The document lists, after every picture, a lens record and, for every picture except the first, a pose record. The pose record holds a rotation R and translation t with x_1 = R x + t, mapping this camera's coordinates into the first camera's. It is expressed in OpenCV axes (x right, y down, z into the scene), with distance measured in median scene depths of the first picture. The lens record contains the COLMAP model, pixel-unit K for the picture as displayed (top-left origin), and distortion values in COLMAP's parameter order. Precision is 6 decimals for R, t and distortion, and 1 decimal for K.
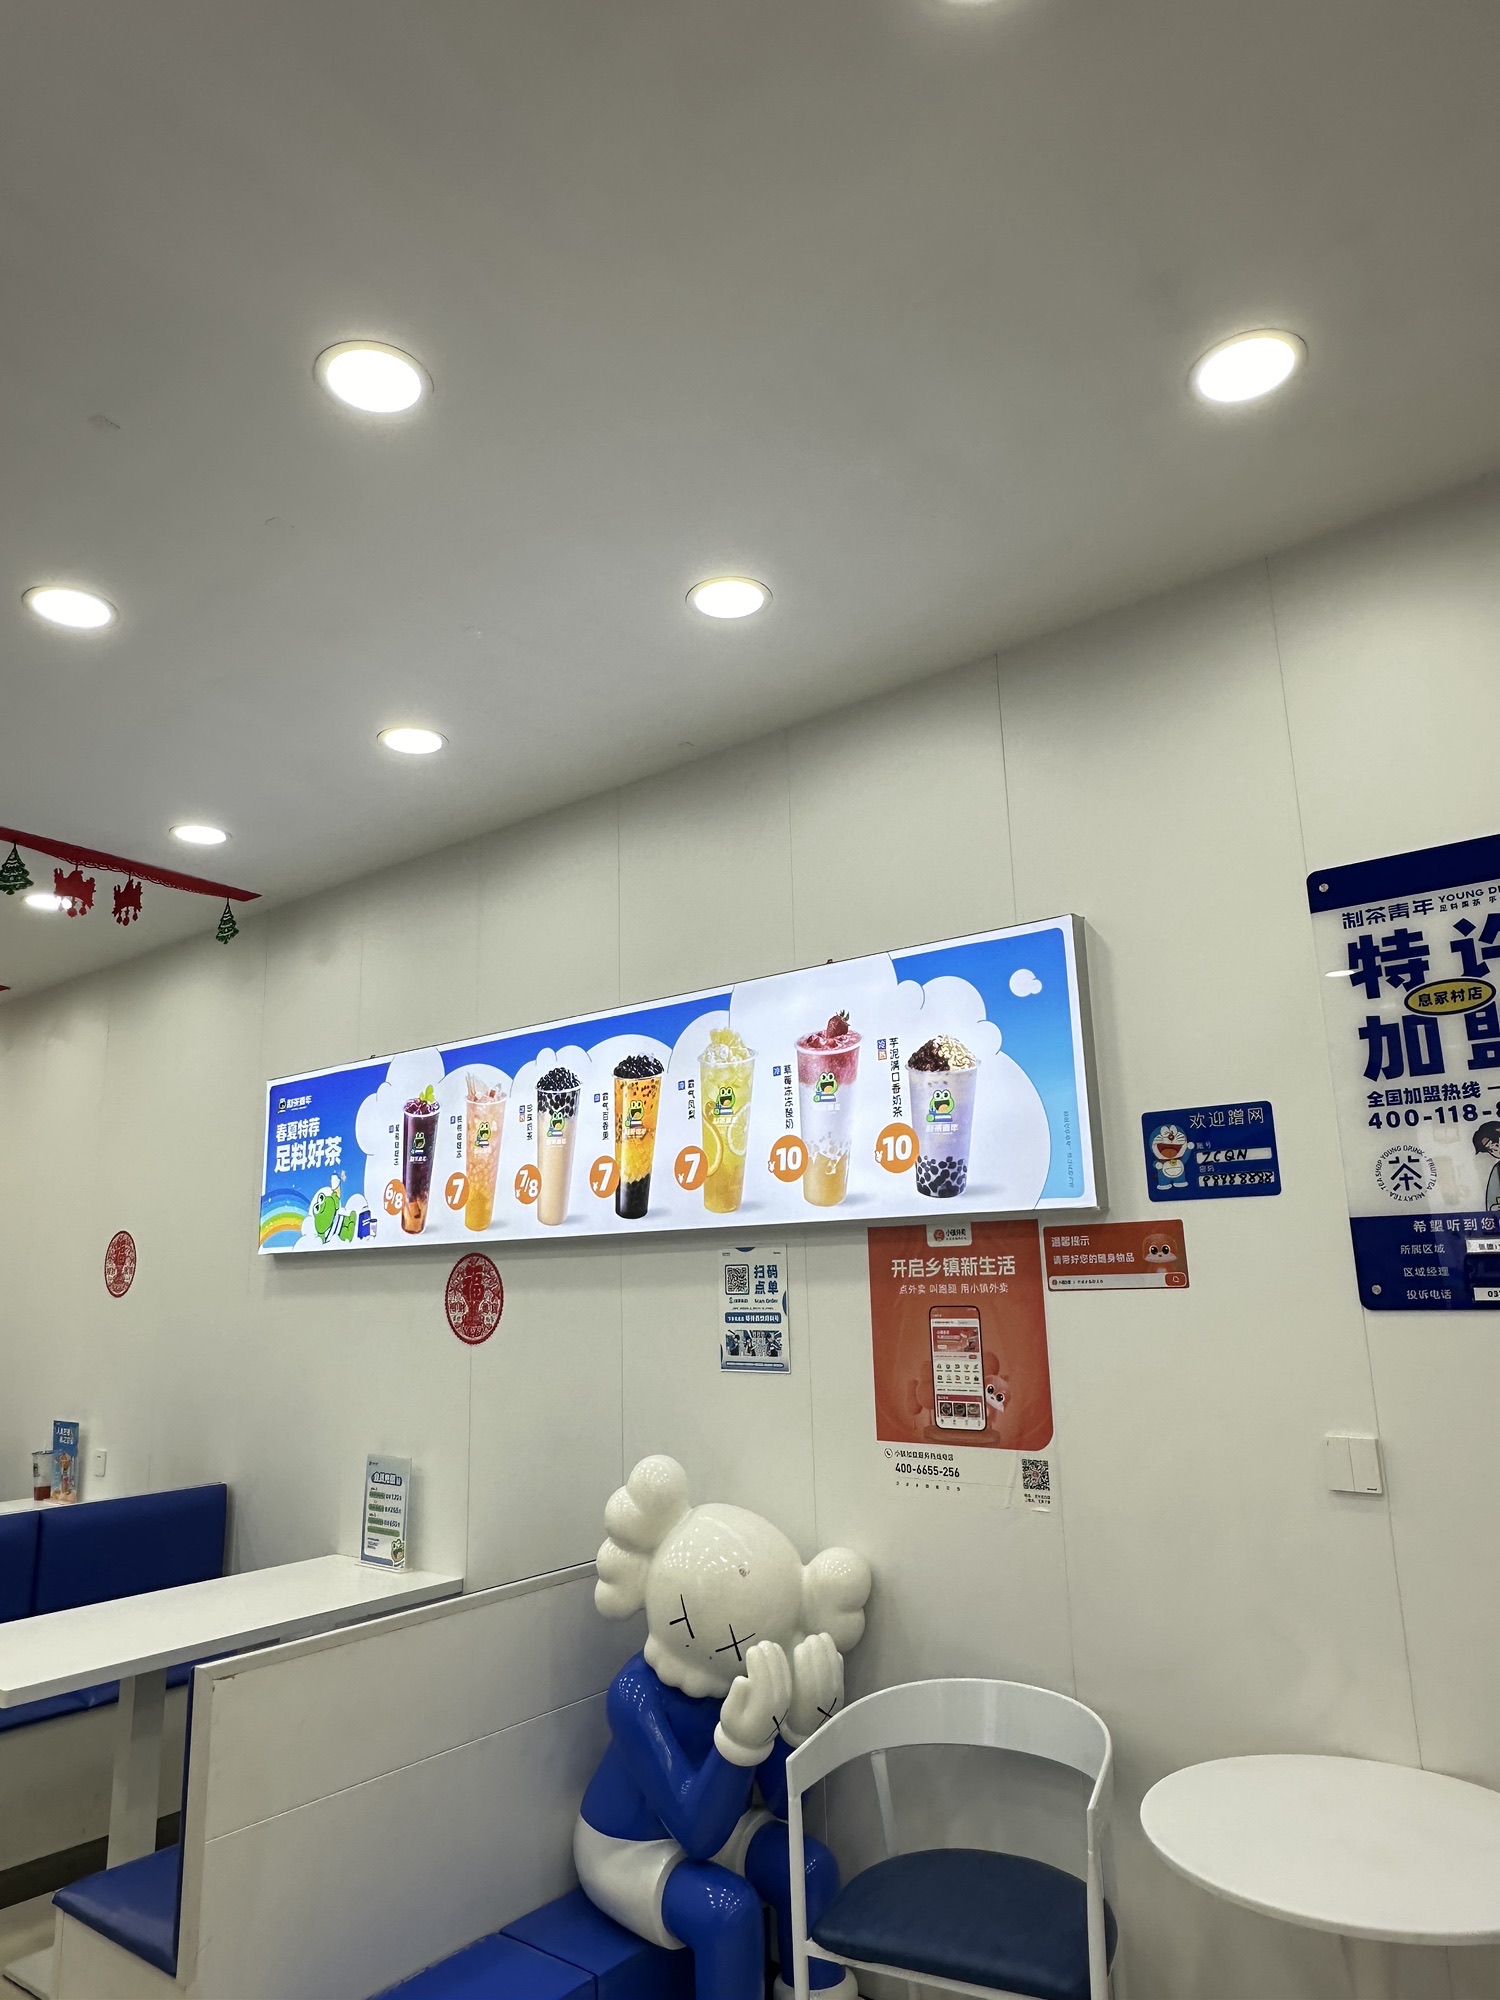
lens RADIAL K [[1278.9, 0, 748.4], [0, 1278.9, 1004.8], [0, 0, 1]] dist [-0.001436, -0.000010]
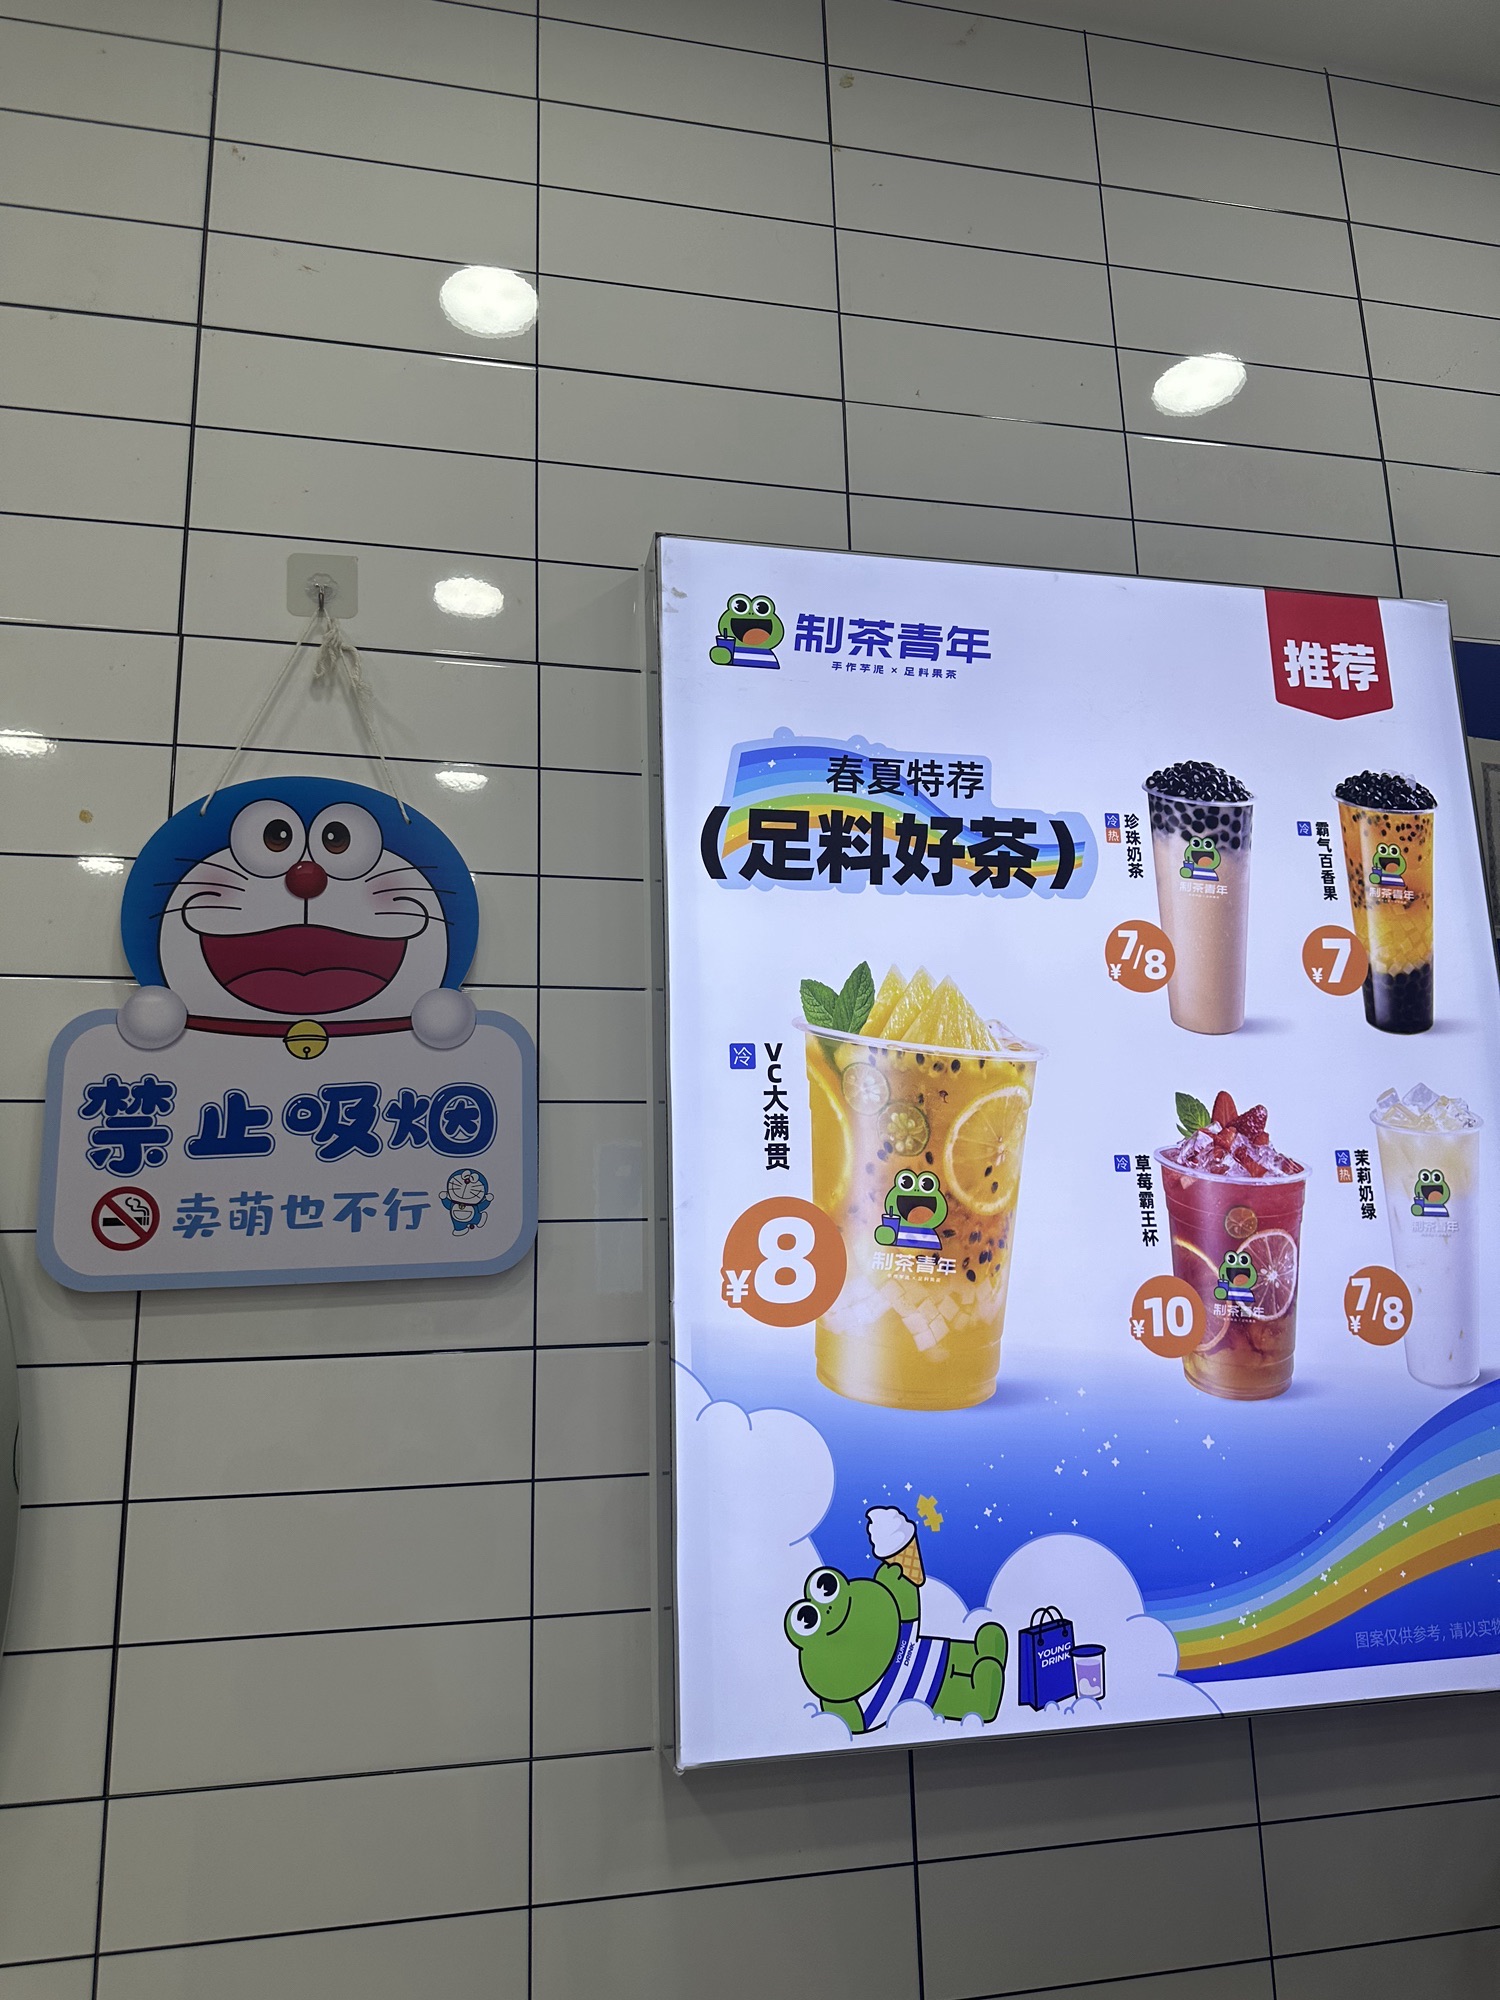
lens RADIAL K [[1380.5, 0, 750.1], [0, 1380.5, 993.0], [0, 0, 1]] dist [0.008216, 0.000607]
pose [[0.643144, 0.089473, 0.760500, -0.774684], [-0.174101, 0.984226, 0.031440, 0.174975], [-0.745691, -0.152625, 0.648576, 0.769701]]
